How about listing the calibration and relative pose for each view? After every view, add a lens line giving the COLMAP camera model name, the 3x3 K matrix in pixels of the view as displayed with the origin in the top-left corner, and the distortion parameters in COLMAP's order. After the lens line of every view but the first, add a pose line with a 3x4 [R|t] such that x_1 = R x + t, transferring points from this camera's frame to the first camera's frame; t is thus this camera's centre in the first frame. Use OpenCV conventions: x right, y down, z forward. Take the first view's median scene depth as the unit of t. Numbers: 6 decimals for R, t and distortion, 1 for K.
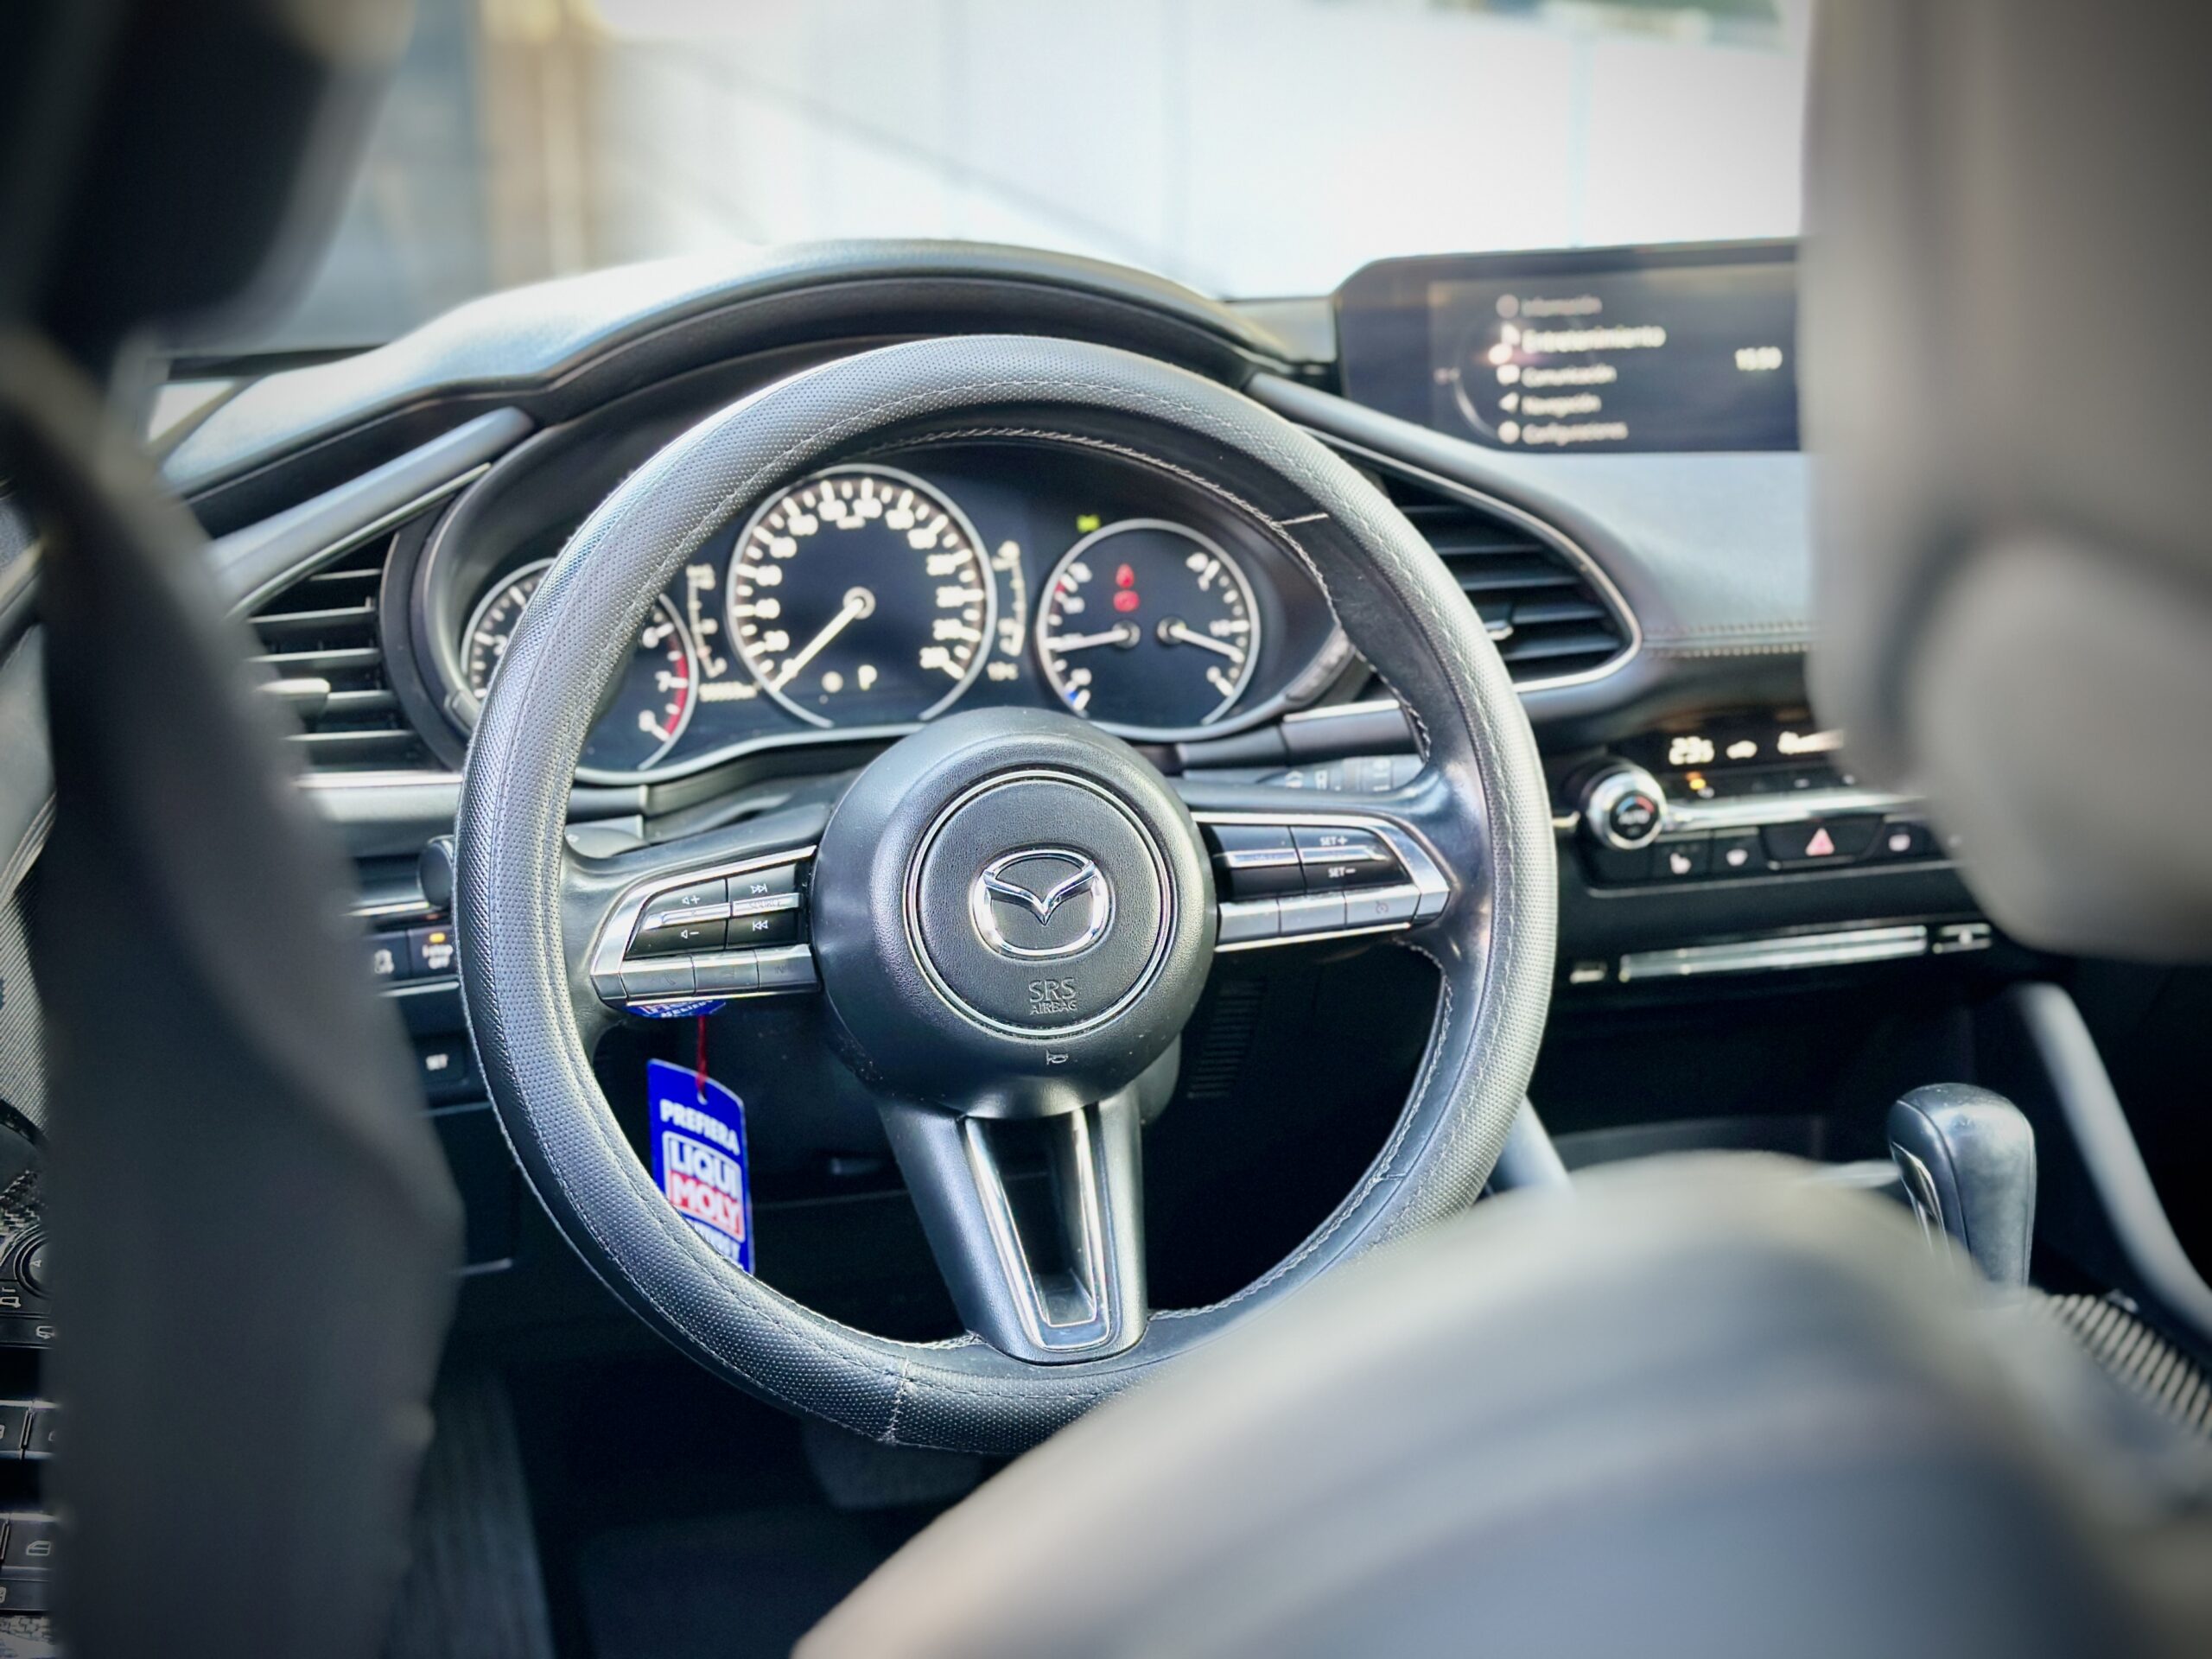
lens RADIAL K [[3036.7, 0, 1105.3], [0, 3036.7, 840.6], [0, 0, 1]] dist [0.208167, -0.687043]
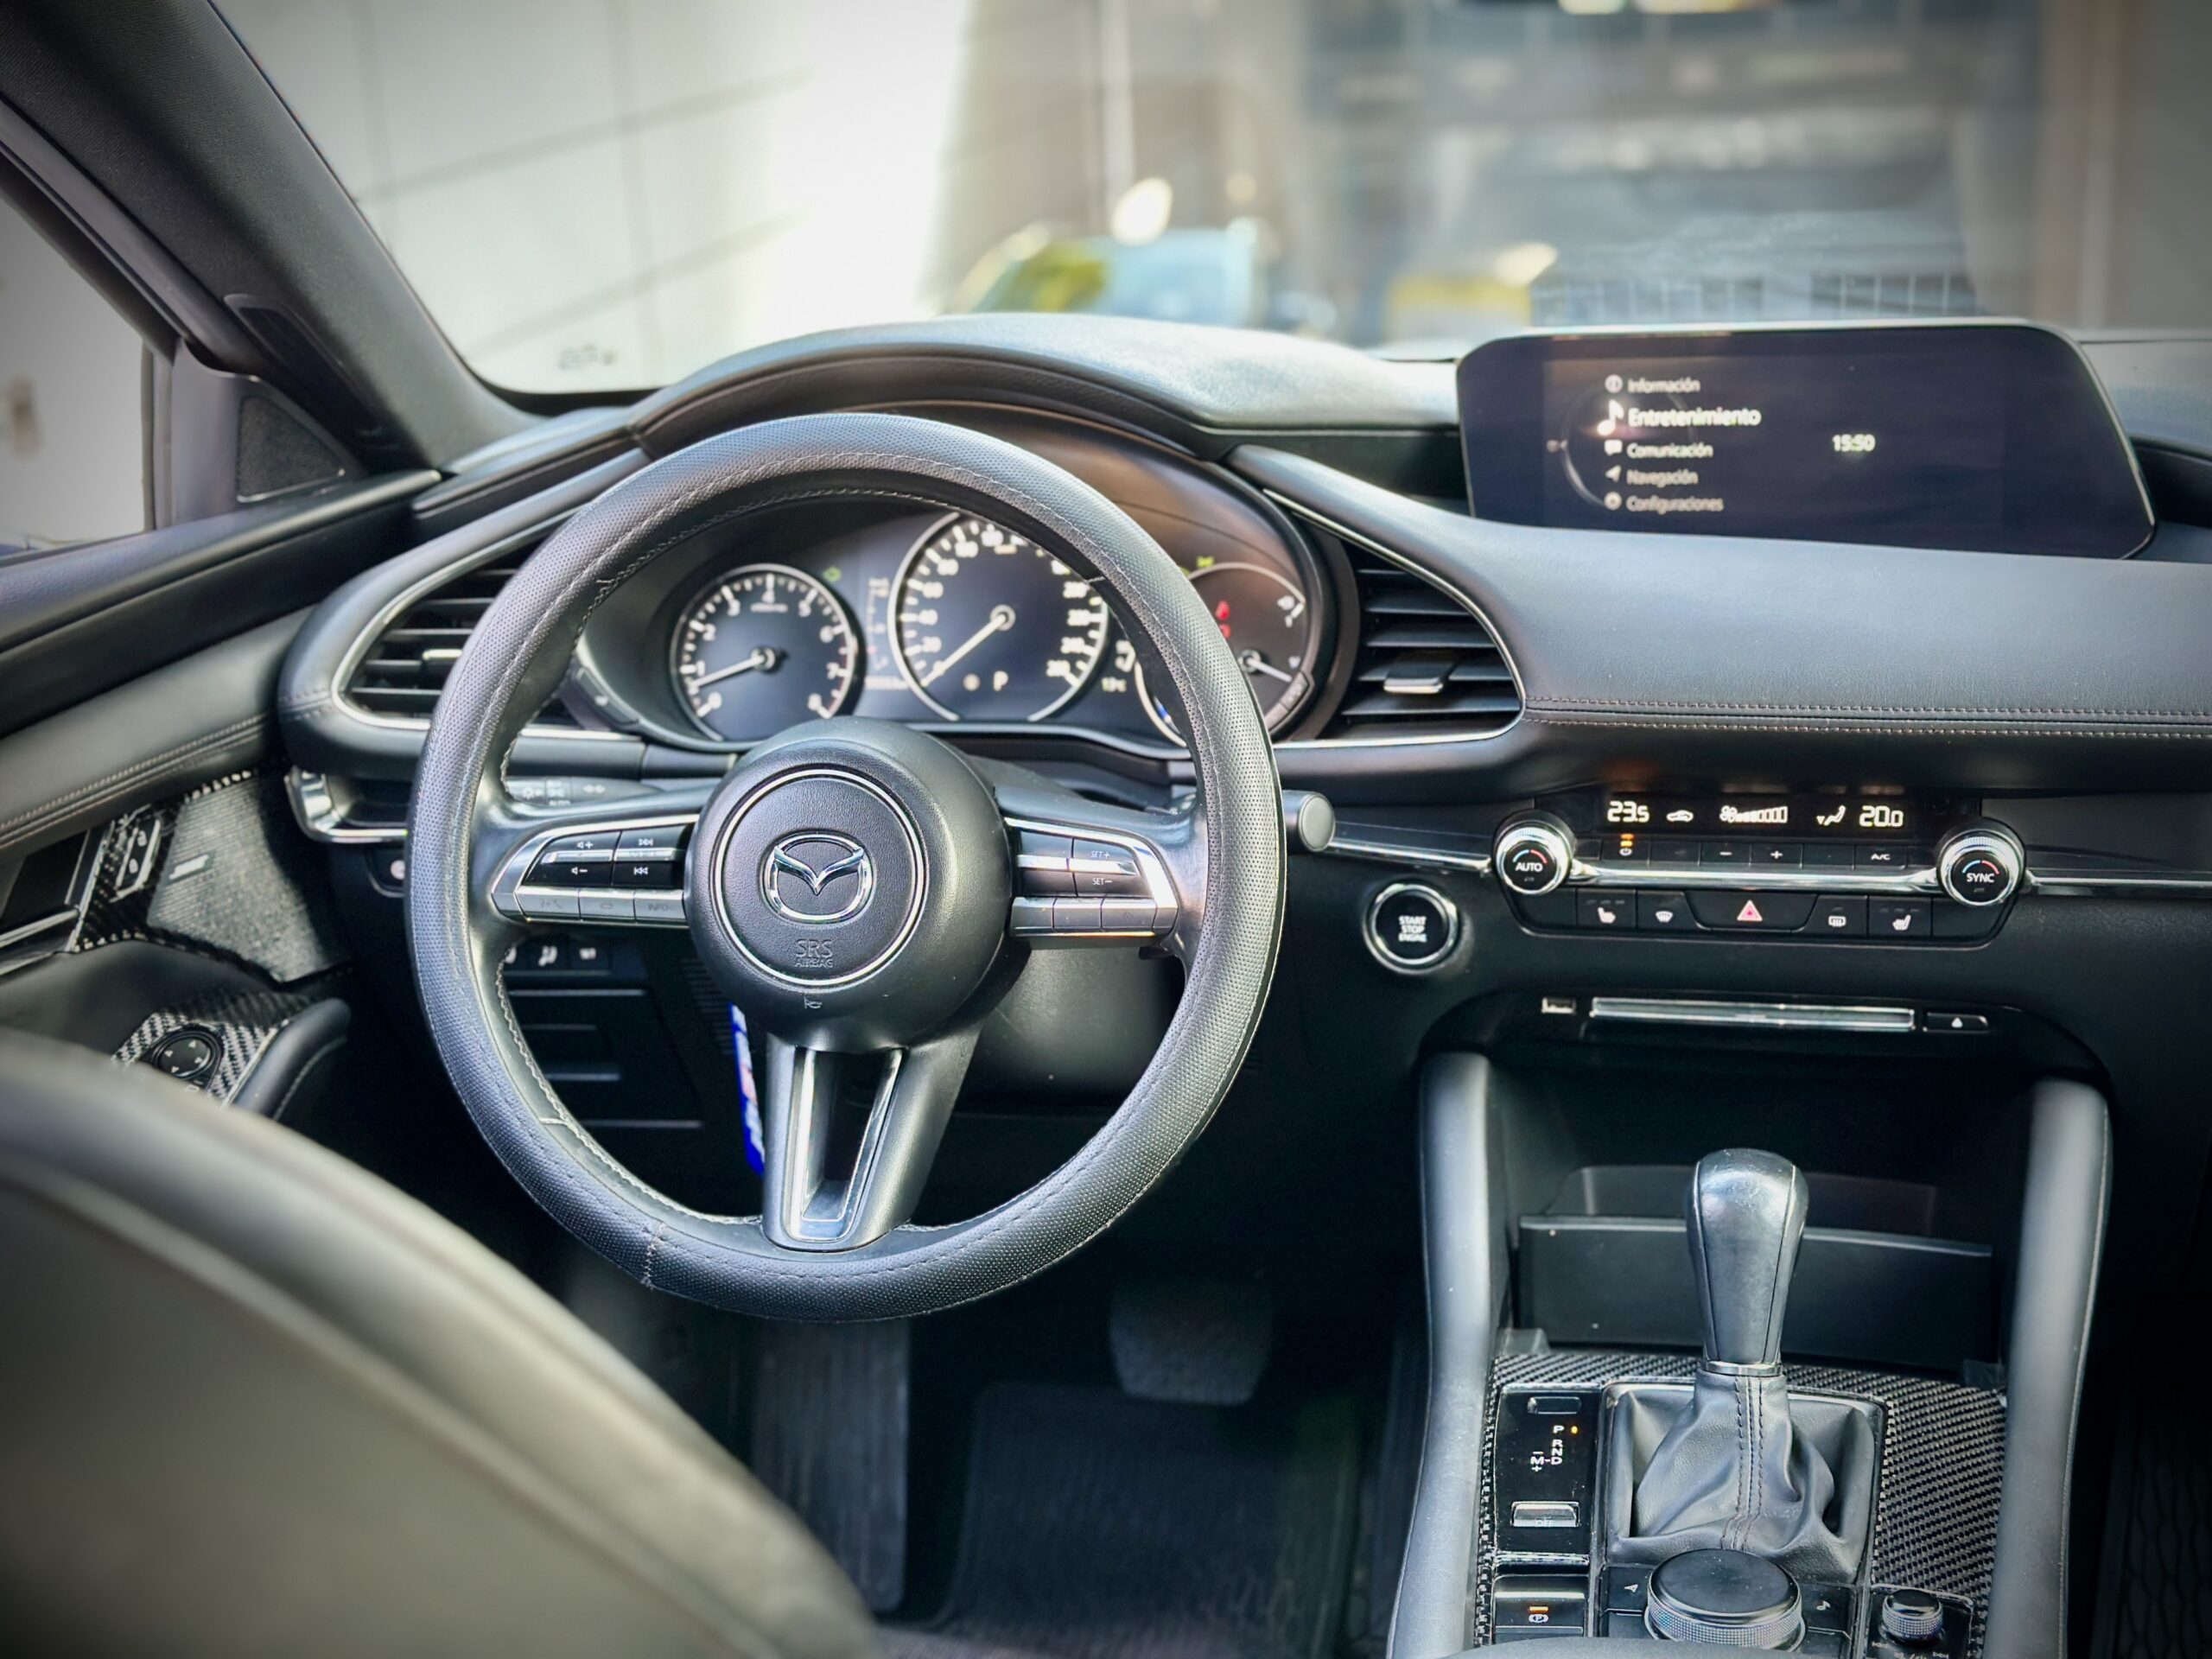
lens RADIAL K [[3036.7, 0, 1105.3], [0, 3036.7, 840.6], [0, 0, 1]] dist [0.208167, -0.687043]
pose [[0.884259, 0.105446, -0.454937, 0.503802], [-0.098233, 0.994377, 0.039545, -0.042554], [0.456549, 0.009722, 0.889645, -0.035281]]
